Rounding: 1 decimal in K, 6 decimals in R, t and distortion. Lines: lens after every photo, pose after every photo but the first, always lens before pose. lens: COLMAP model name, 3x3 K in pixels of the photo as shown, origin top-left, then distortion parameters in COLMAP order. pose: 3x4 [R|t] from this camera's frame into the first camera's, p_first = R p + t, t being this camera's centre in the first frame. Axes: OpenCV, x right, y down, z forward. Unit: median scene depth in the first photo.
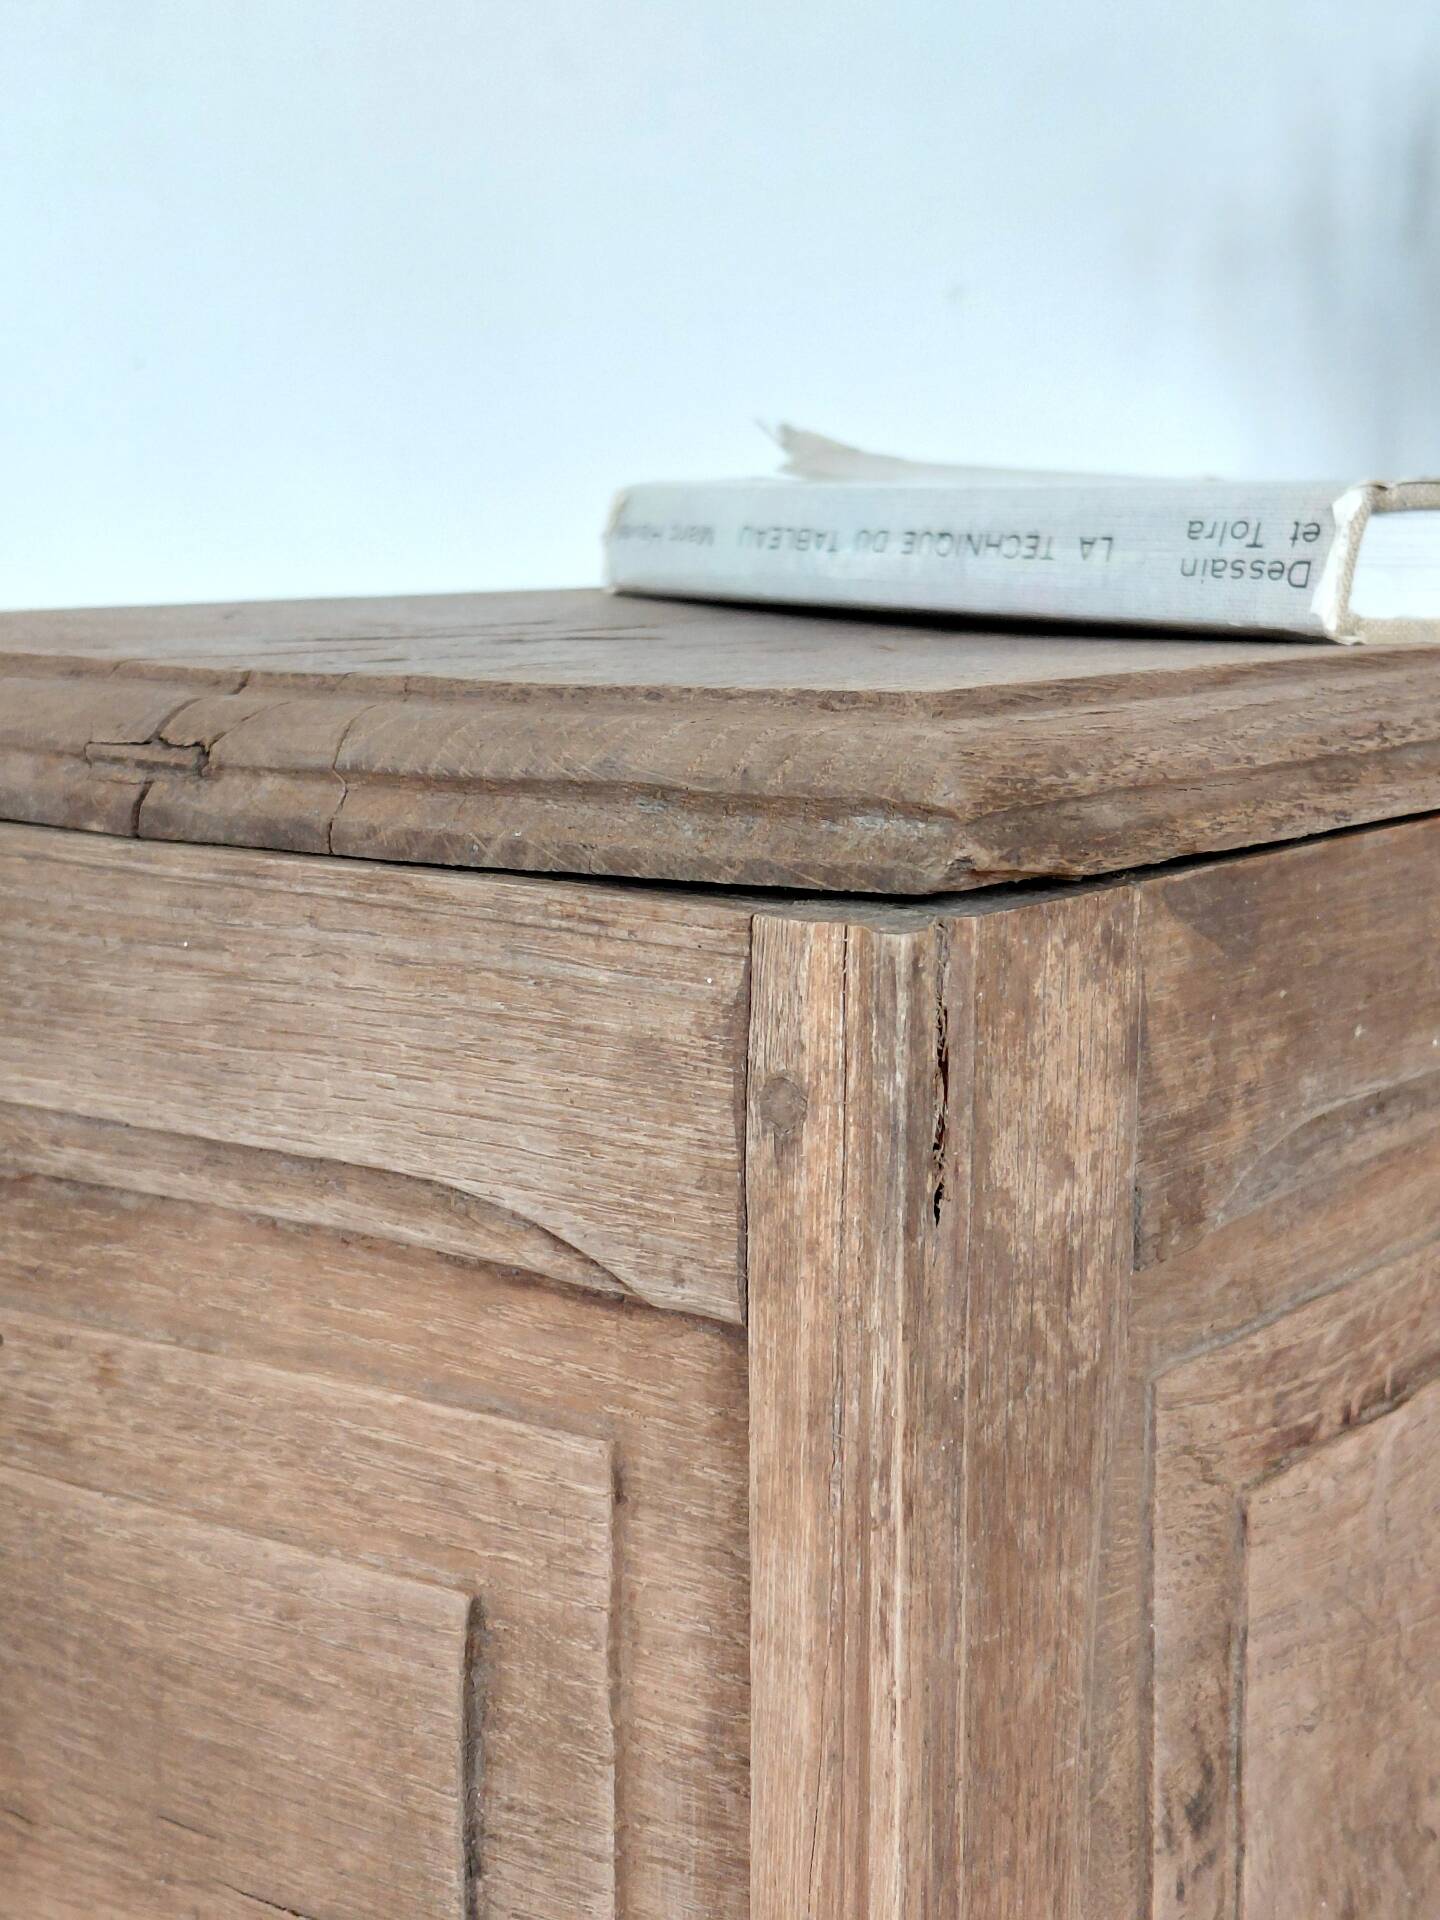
lens RADIAL K [[2824.1, 0, 737.7], [0, 2824.1, 969.2], [0, 0, 1]] dist [0.264475, -0.926512]
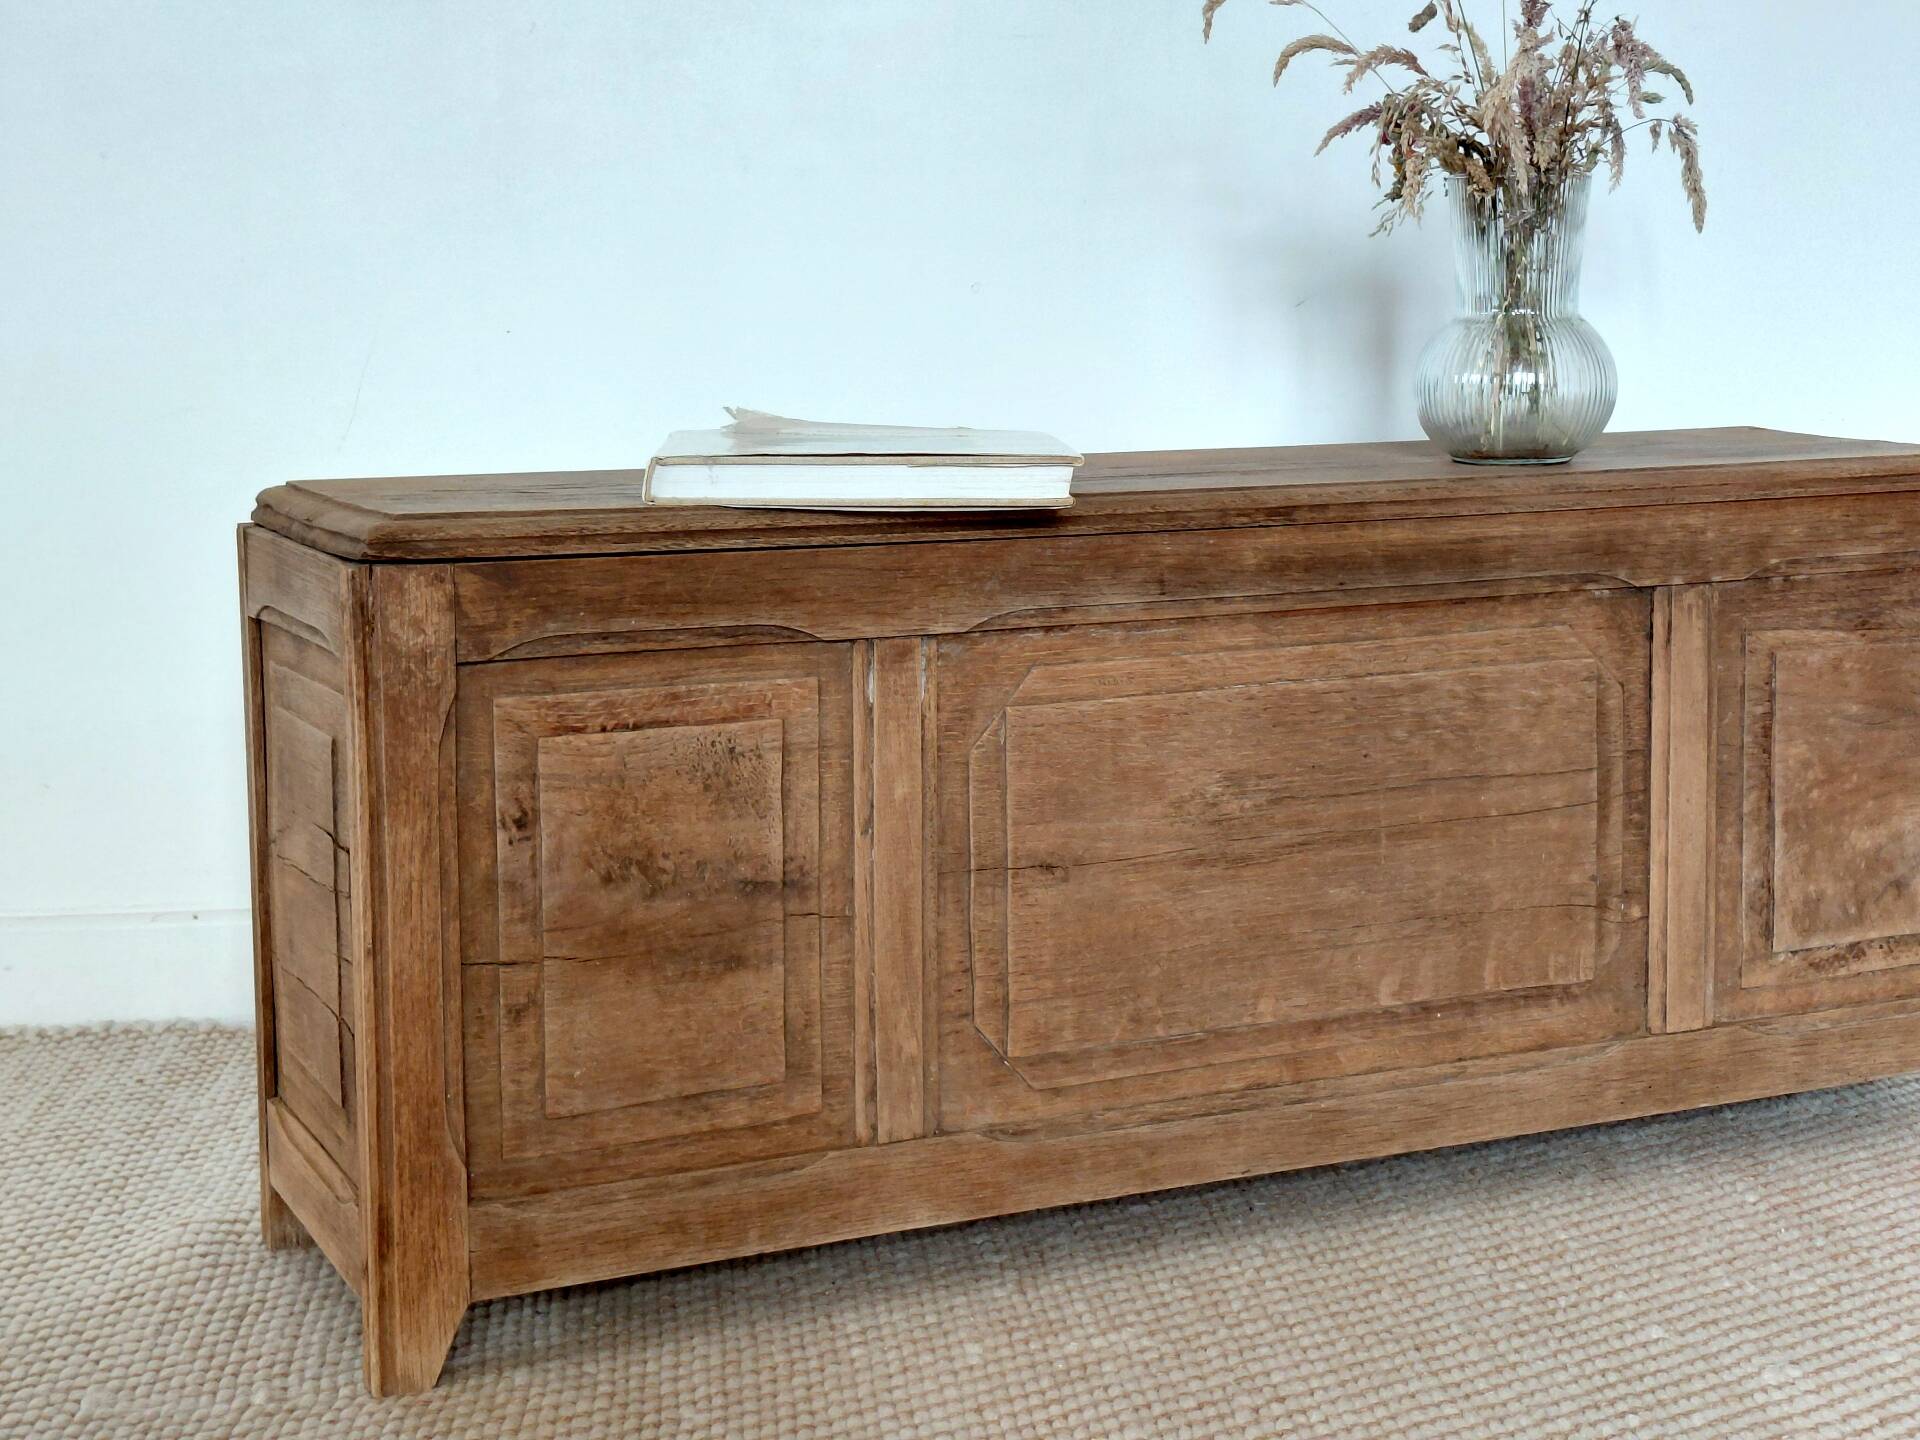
lens RADIAL K [[2824.1, 0, 972.7], [0, 2824.1, 679.5], [0, 0, 1]] dist [0.264475, -0.926512]
pose [[0.884517, 0.062570, -0.462292, 2.544246], [-0.071569, 0.997434, -0.001936, 0.083986], [0.460984, 0.034798, 0.886726, -2.126733]]
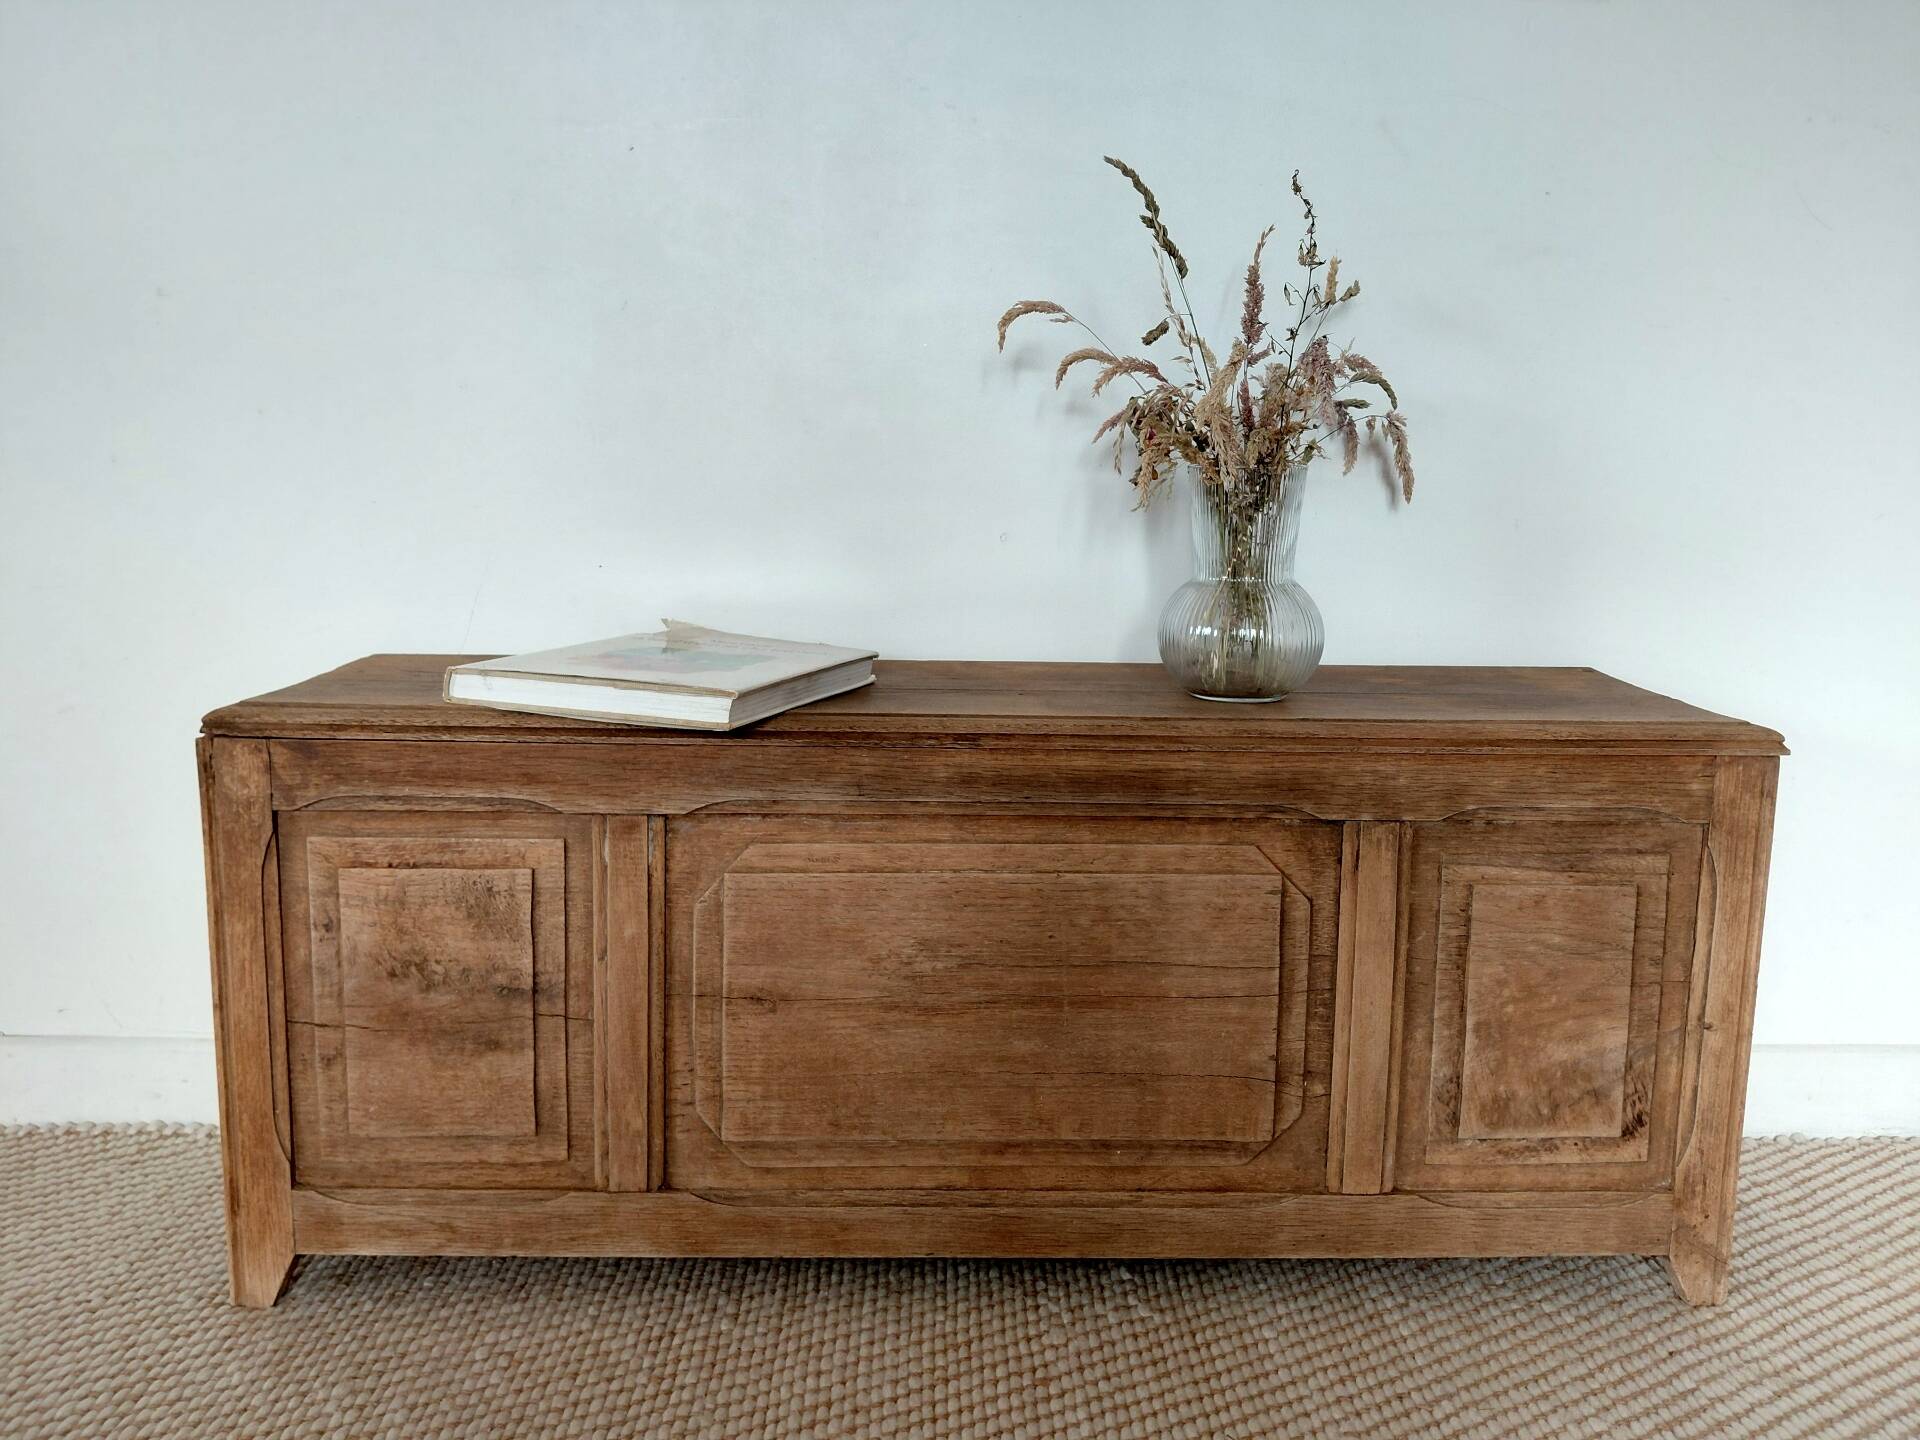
lens RADIAL K [[1433.9, 0, 950.1], [0, 1433.9, 695.2], [0, 0, 1]] dist [0.104932, -0.231596]
pose [[0.623823, 0.131135, -0.770486, 2.998542], [-0.145693, 0.988055, 0.050204, -0.431259], [0.767866, 0.080936, 0.635477, 0.206970]]
